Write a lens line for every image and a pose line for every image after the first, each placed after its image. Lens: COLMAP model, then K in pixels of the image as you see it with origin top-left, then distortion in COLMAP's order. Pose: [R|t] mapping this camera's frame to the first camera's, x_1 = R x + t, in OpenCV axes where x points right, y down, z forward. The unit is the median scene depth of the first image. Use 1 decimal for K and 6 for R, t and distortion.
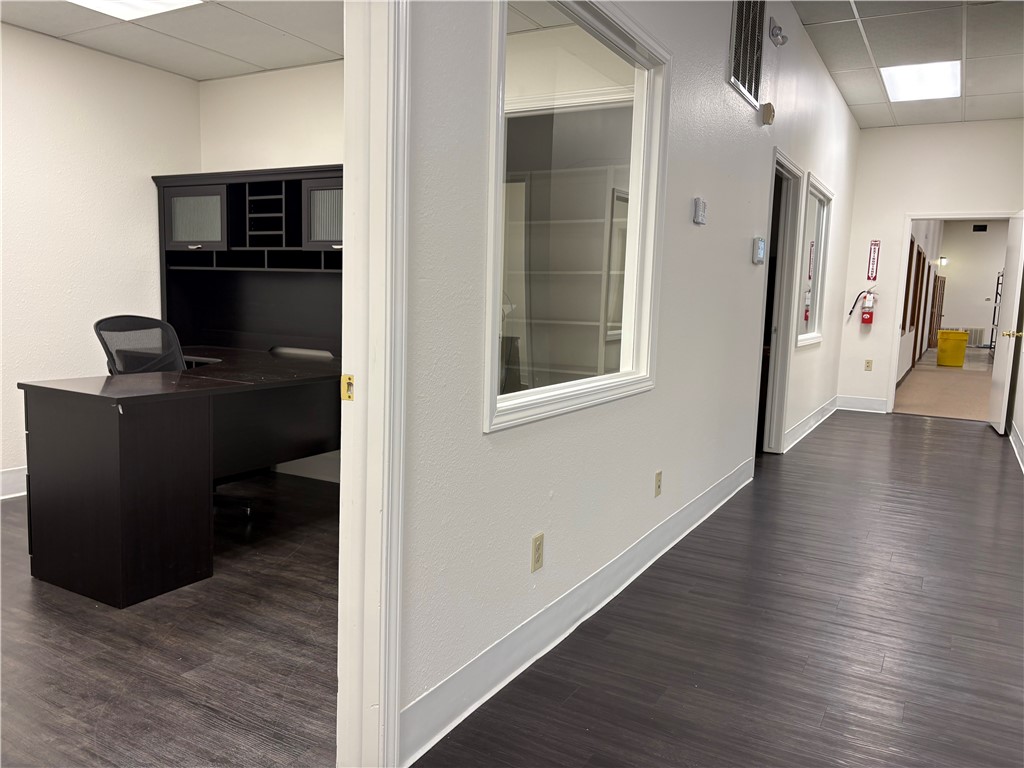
lens RADIAL K [[772.3, 0, 508.7], [0, 772.3, 383.5], [0, 0, 1]] dist [0.015245, 0.001150]
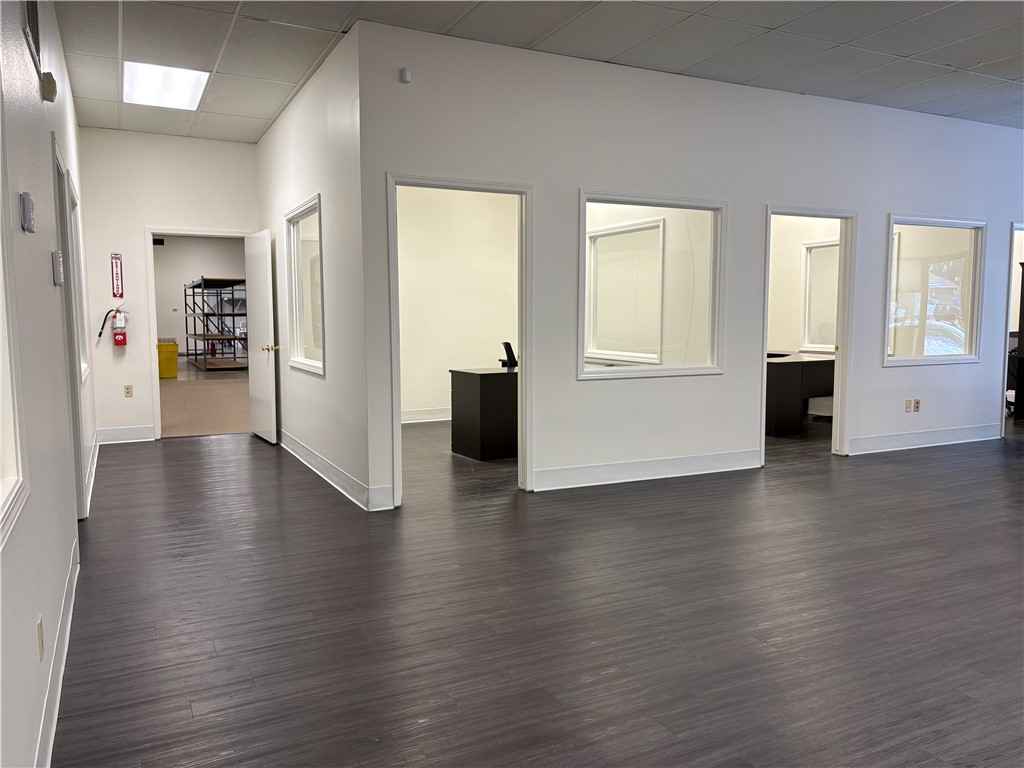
lens RADIAL K [[772.3, 0, 509.1], [0, 772.3, 387.4], [0, 0, 1]] dist [0.015245, 0.001150]
pose [[0.550798, -0.113547, 0.826879, -0.040193], [0.119329, 0.991238, 0.056630, -0.026083], [-0.826064, 0.067479, 0.559522, 0.124009]]
